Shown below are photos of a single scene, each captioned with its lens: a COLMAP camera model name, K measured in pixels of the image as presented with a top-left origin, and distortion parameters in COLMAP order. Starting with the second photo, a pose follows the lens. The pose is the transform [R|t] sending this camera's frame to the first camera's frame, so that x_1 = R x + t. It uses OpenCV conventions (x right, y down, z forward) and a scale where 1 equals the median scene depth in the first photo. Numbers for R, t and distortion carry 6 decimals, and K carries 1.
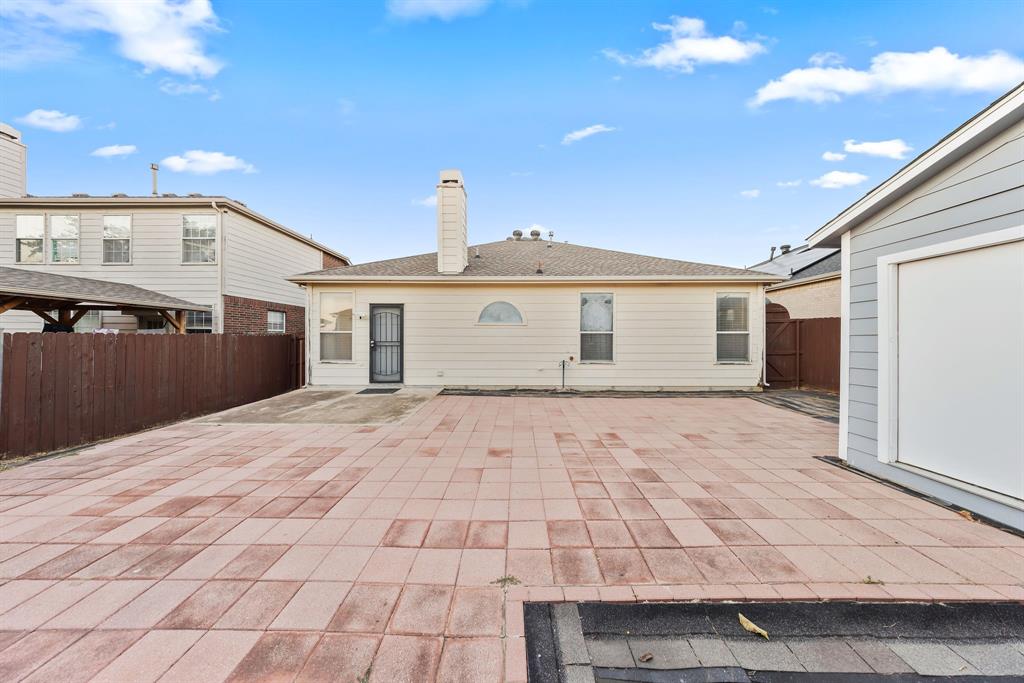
lens RADIAL K [[302.3, 0, 516.7], [0, 302.3, 340.6], [0, 0, 1]] dist [-0.000934, -0.000065]
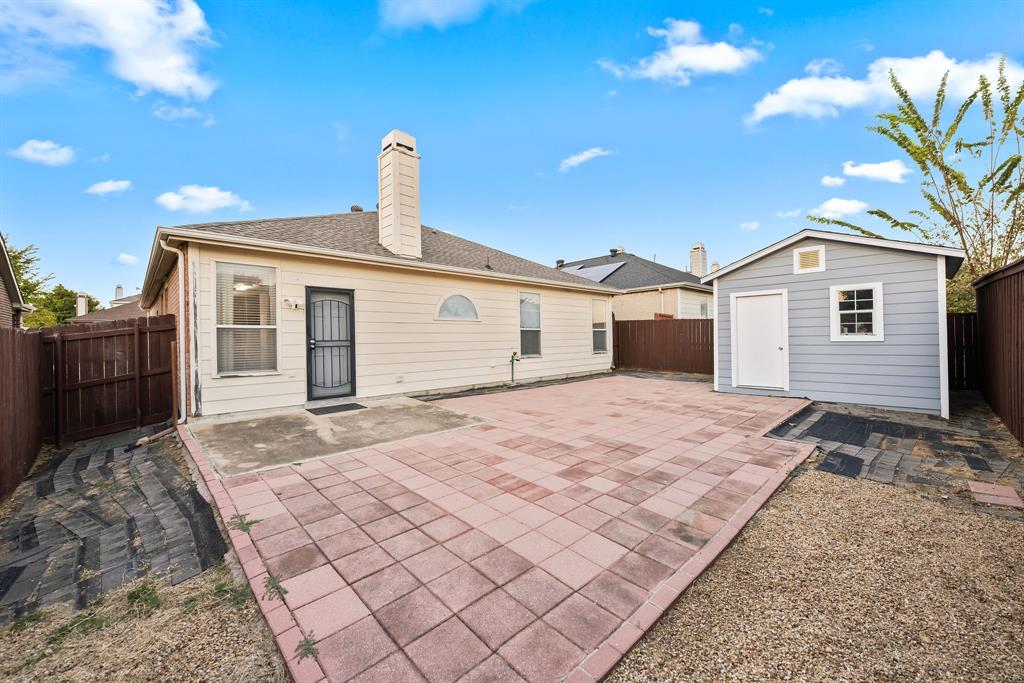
lens RADIAL K [[382.6, 0, 522.1], [0, 382.6, 339.1], [0, 0, 1]] dist [0.003699, 0.000065]
pose [[0.714412, -0.014086, 0.699583, -0.742183], [0.022462, 0.999744, -0.002809, 0.012025], [-0.699365, 0.017721, 0.714545, 0.030976]]
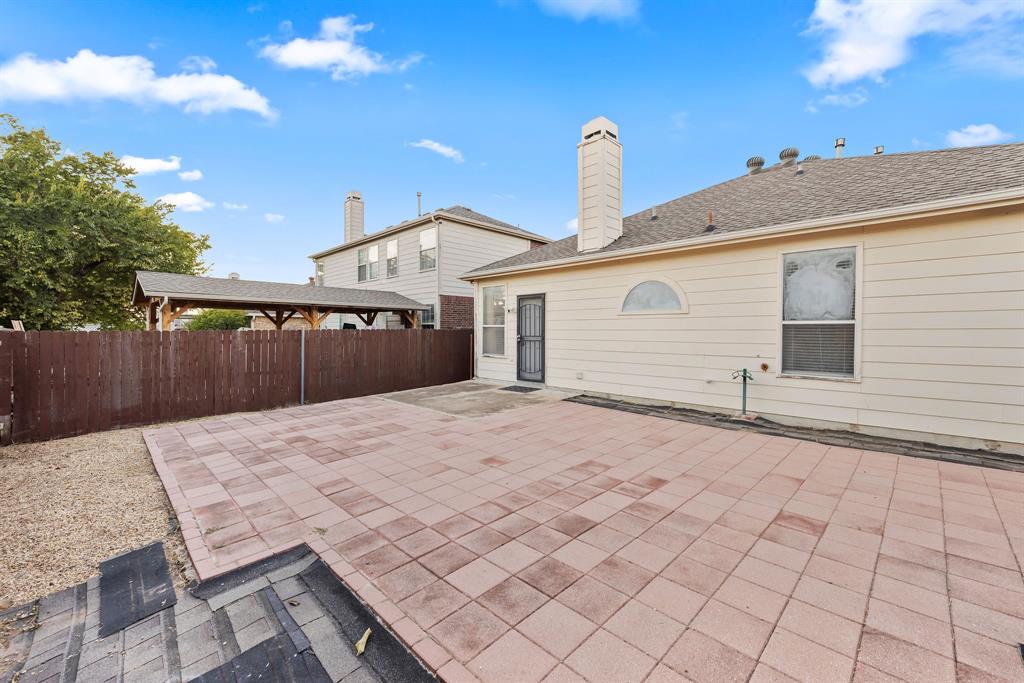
lens RADIAL K [[412.1, 0, 517.5], [0, 412.1, 339.7], [0, 0, 1]] dist [0.007447, -0.000503]
pose [[0.716436, 0.012820, -0.697535, 0.406293], [-0.003400, 0.999883, 0.014885, -0.004596], [0.697645, -0.008292, 0.716396, 0.082890]]
